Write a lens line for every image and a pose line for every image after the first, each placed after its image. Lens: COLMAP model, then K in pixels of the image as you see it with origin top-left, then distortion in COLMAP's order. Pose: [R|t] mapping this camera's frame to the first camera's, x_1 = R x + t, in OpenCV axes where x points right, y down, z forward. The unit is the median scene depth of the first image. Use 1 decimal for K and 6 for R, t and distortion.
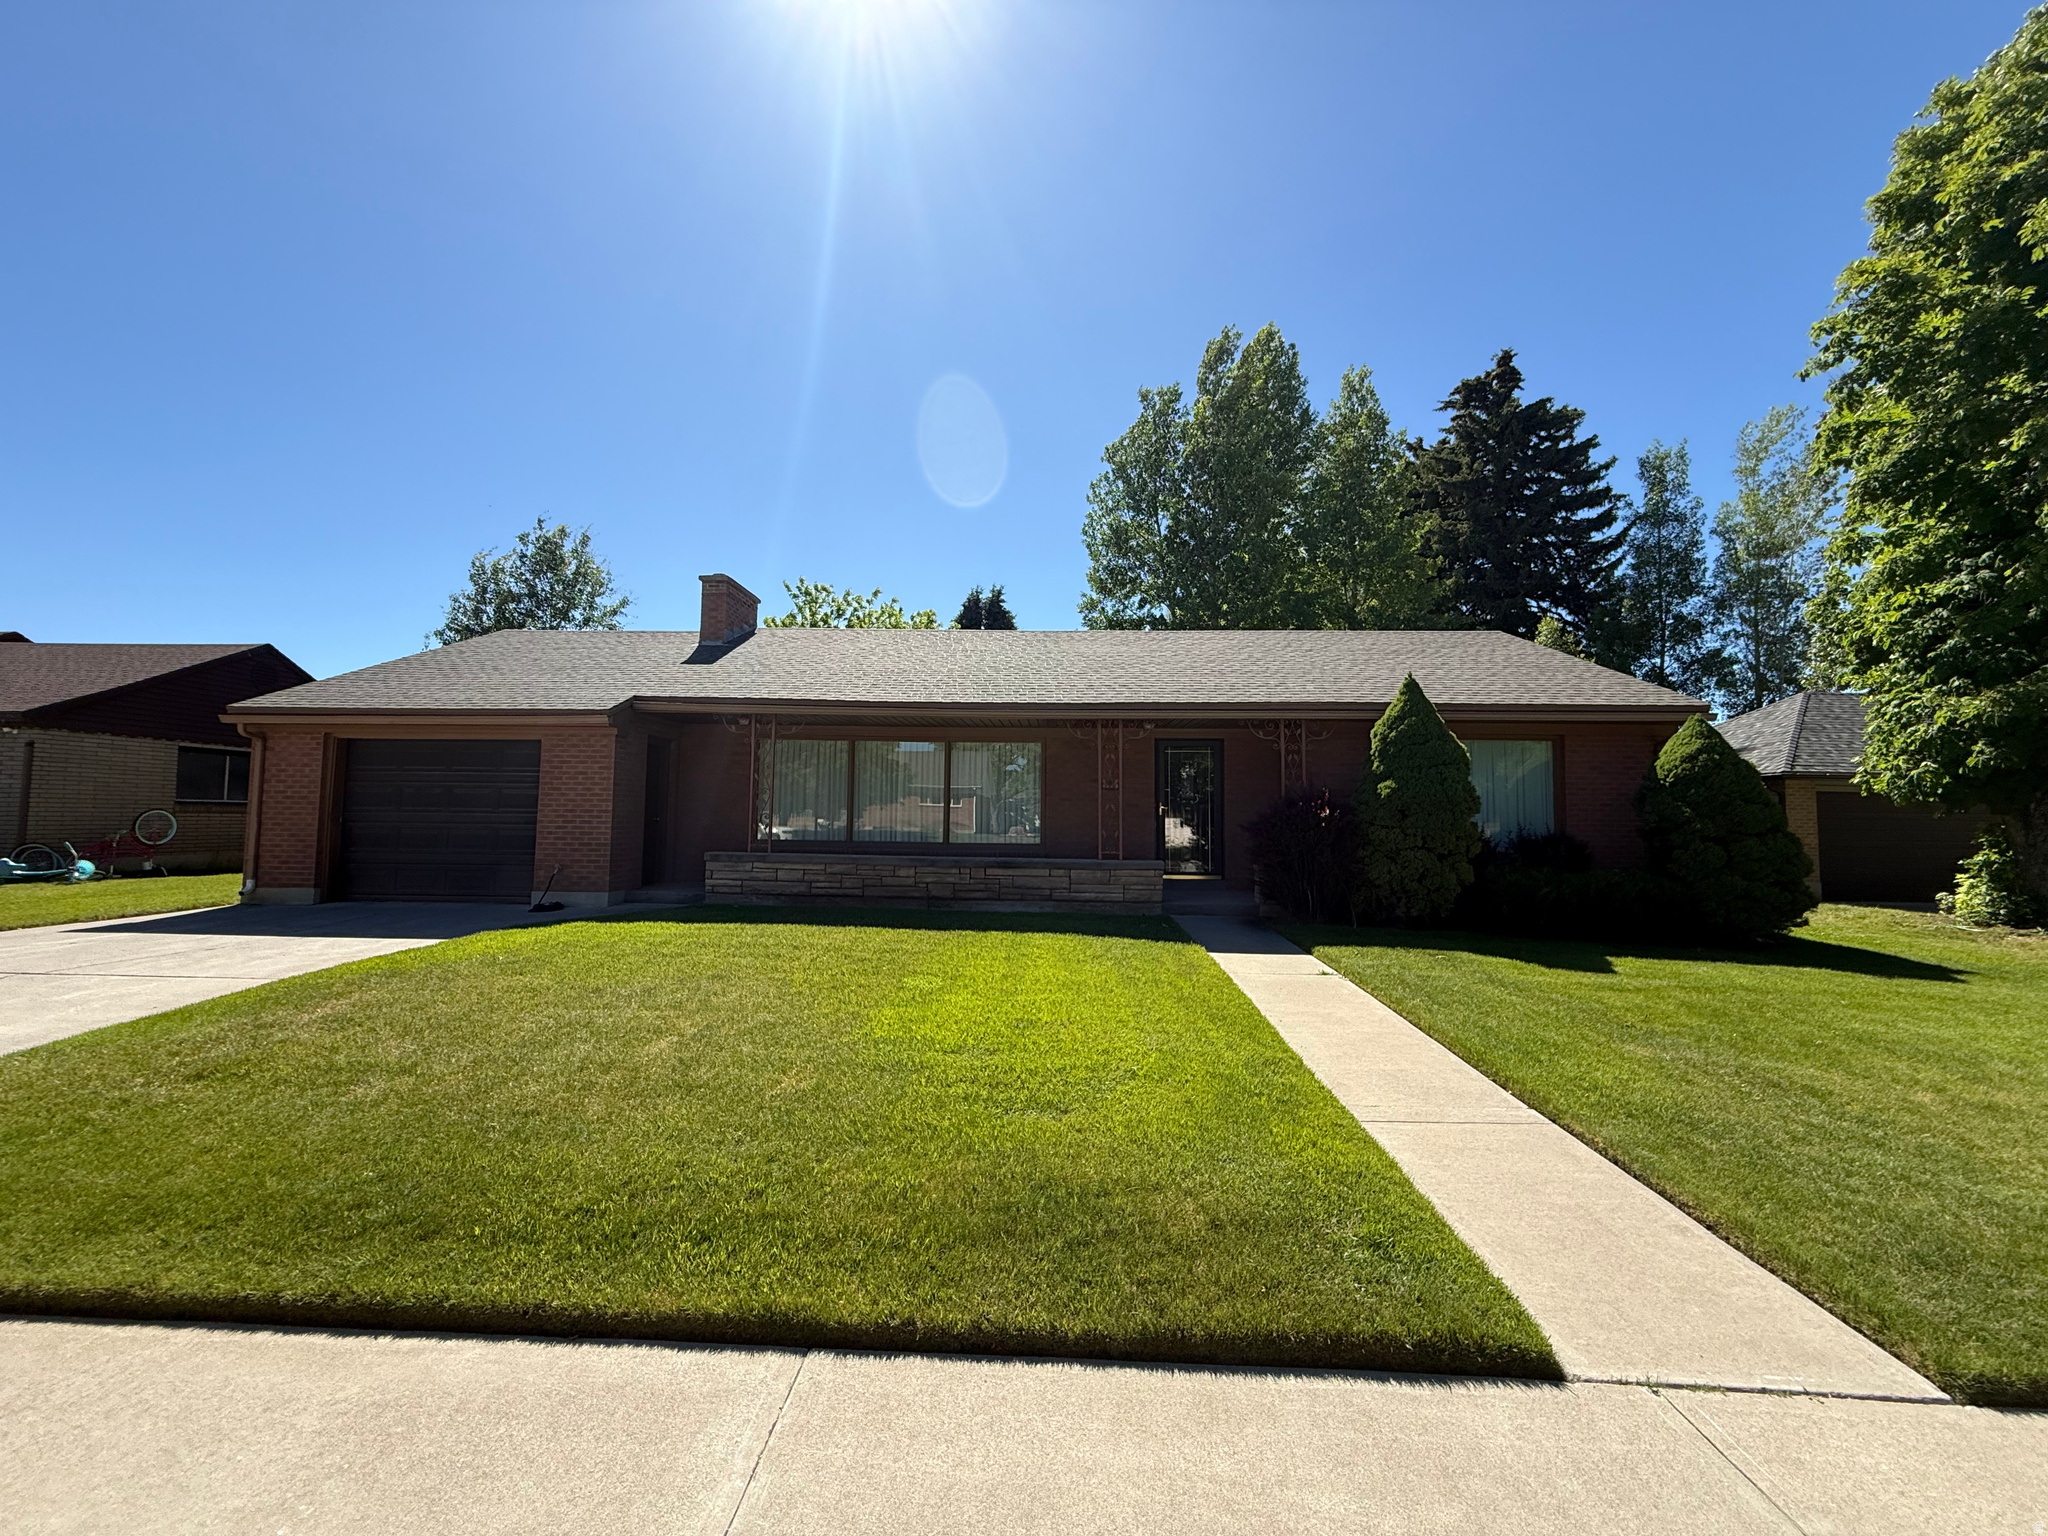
lens RADIAL K [[829.6, 0, 1016.0], [0, 829.6, 755.5], [0, 0, 1]] dist [0.001153, 0.000462]
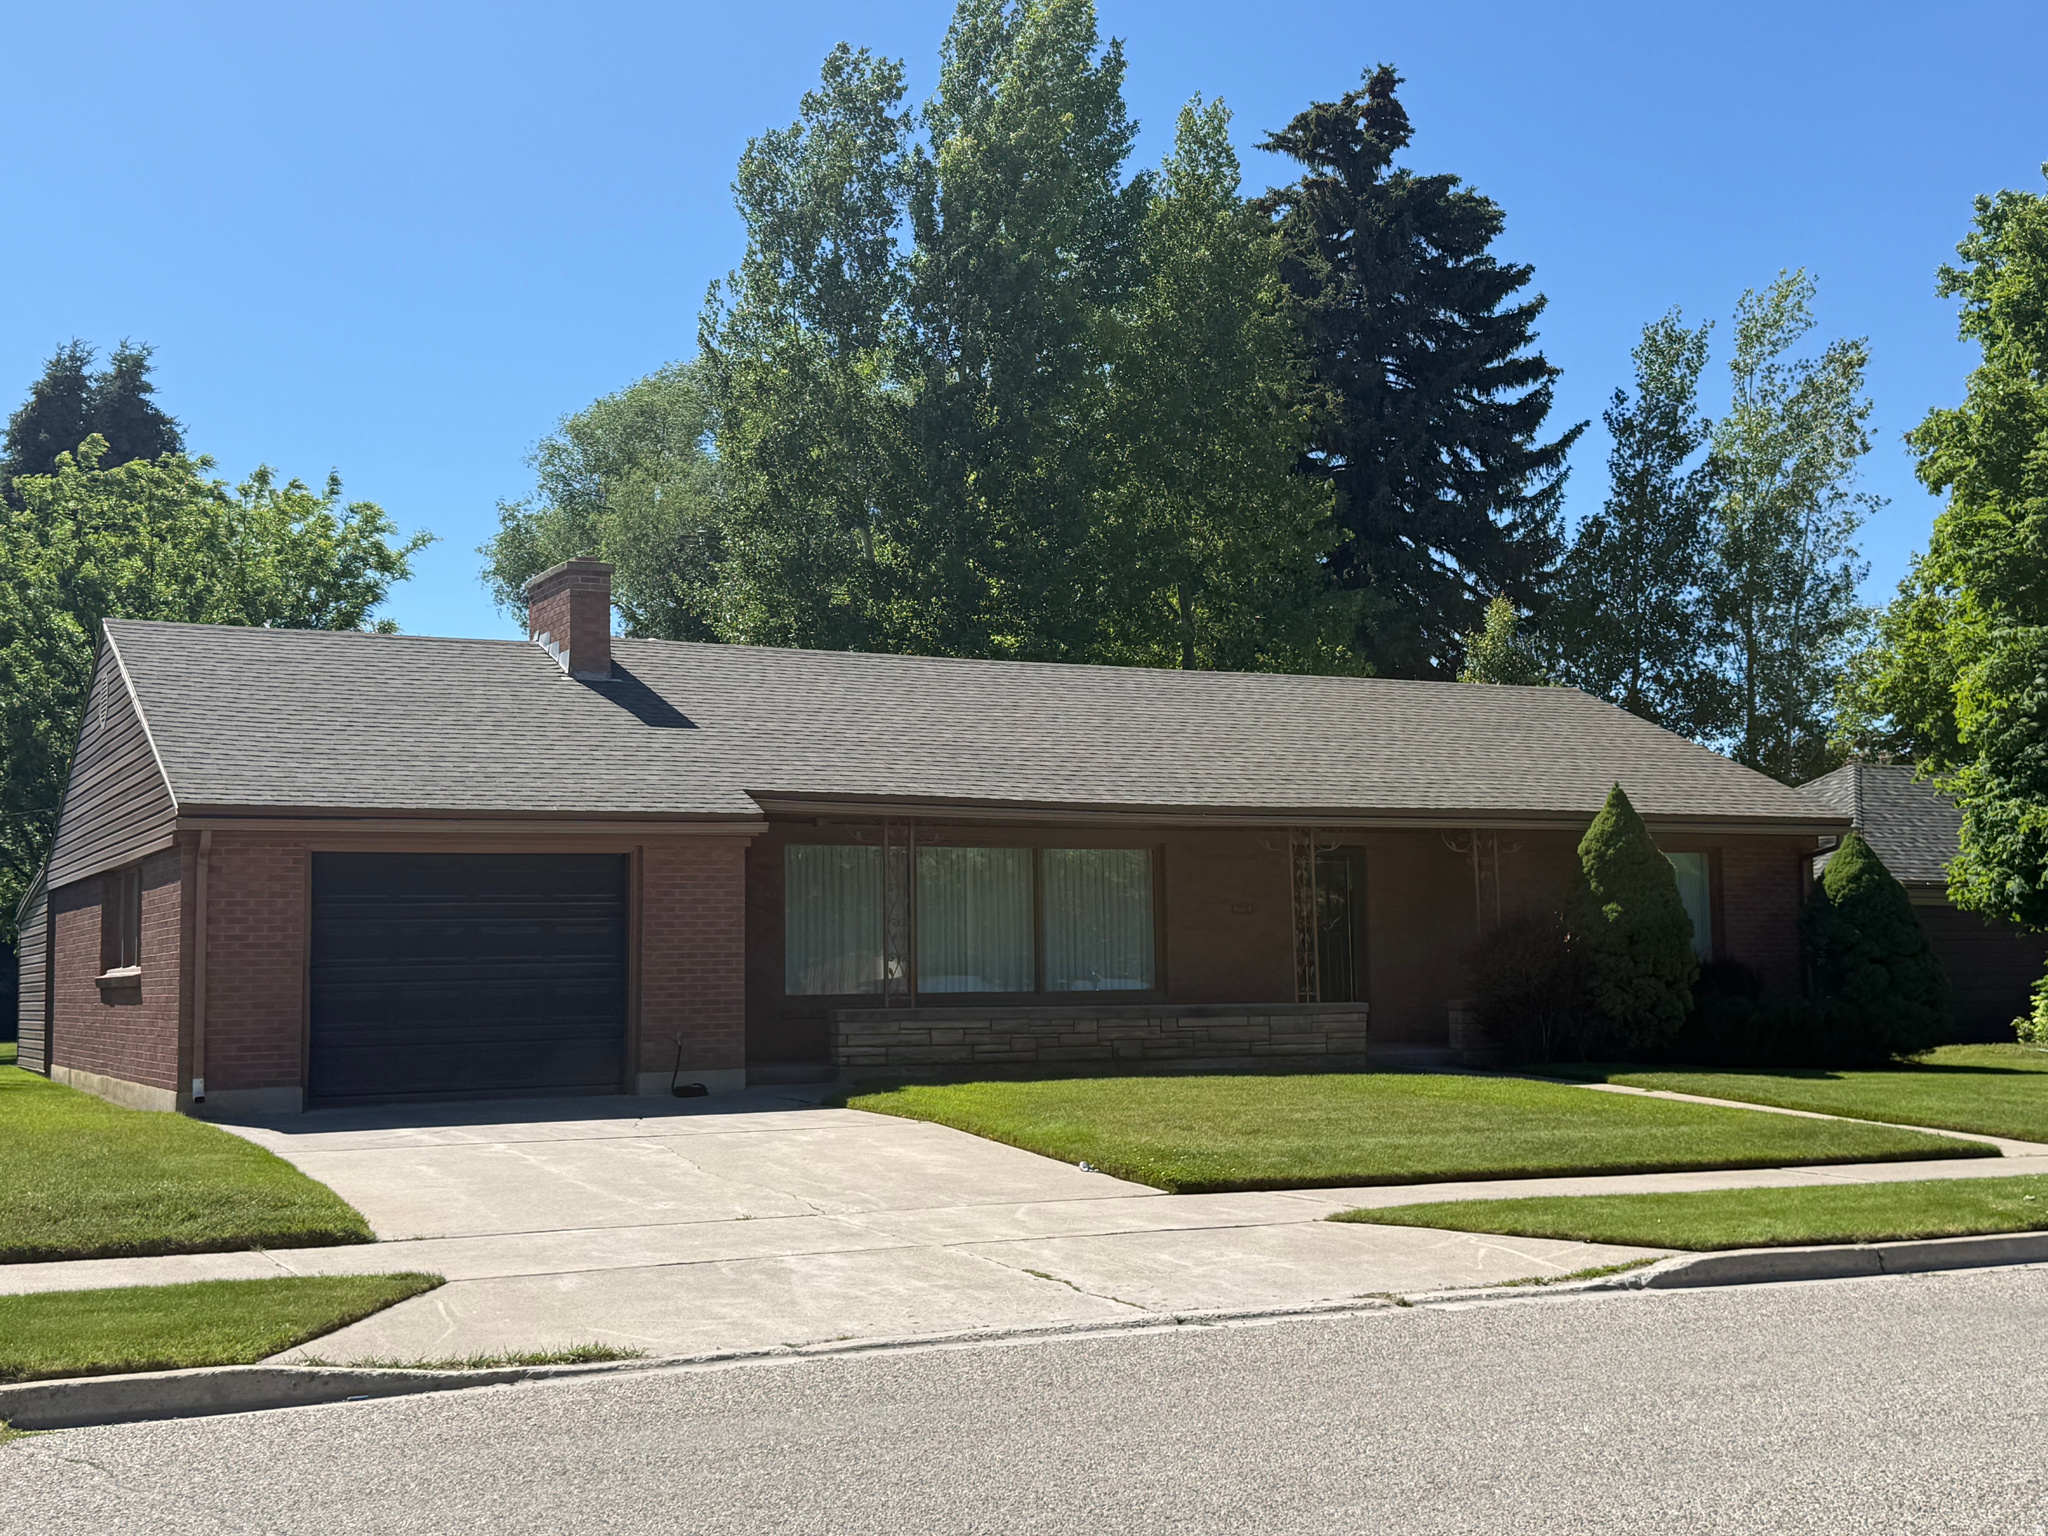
lens RADIAL K [[2481.0, 0, 1029.1], [0, 2481.0, 754.9], [0, 0, 1]] dist [0.129244, 0.000000]
pose [[0.872209, 0.018363, 0.488789, -1.297726], [-0.013050, 0.999813, -0.014274, -0.075974], [-0.488959, 0.006071, 0.872285, -0.967683]]
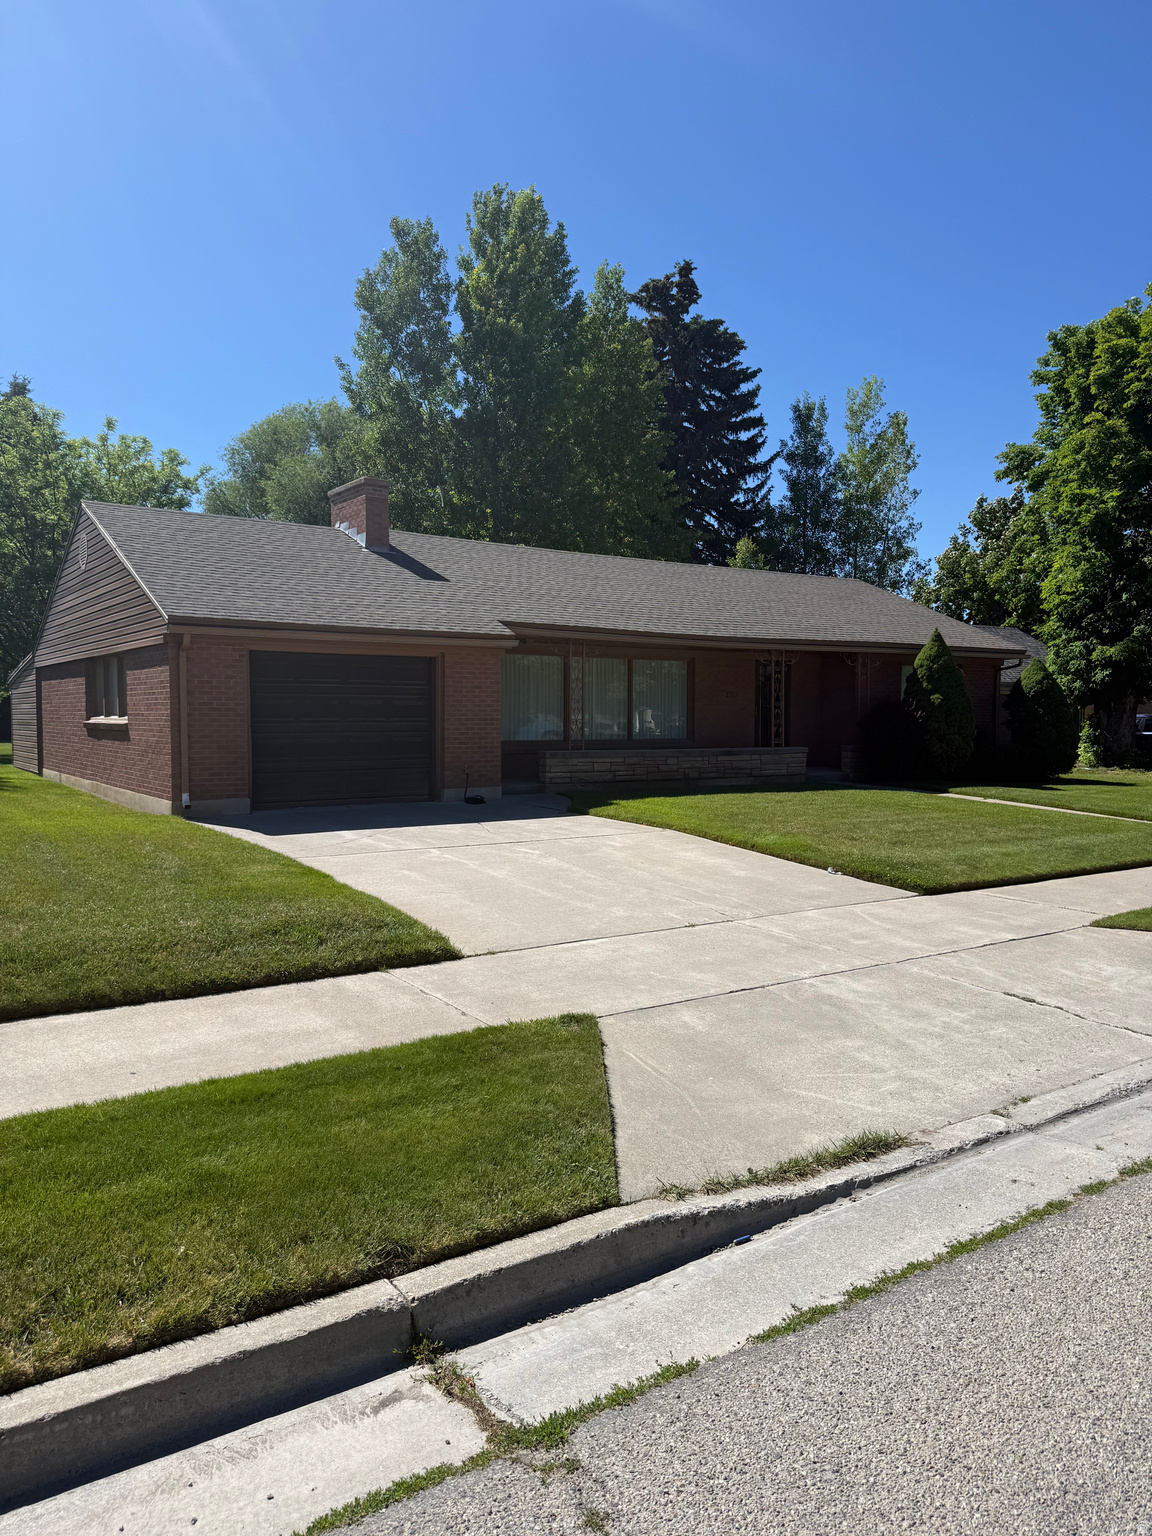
lens RADIAL K [[1092.7, 0, 564.0], [0, 1092.7, 763.1], [0, 0, 1]] dist [0.069297, -0.015072]
pose [[0.800626, -0.038907, 0.597900, -1.329232], [-0.038977, 0.992394, 0.116771, -0.055669], [-0.597896, -0.116794, 0.793019, -0.298942]]
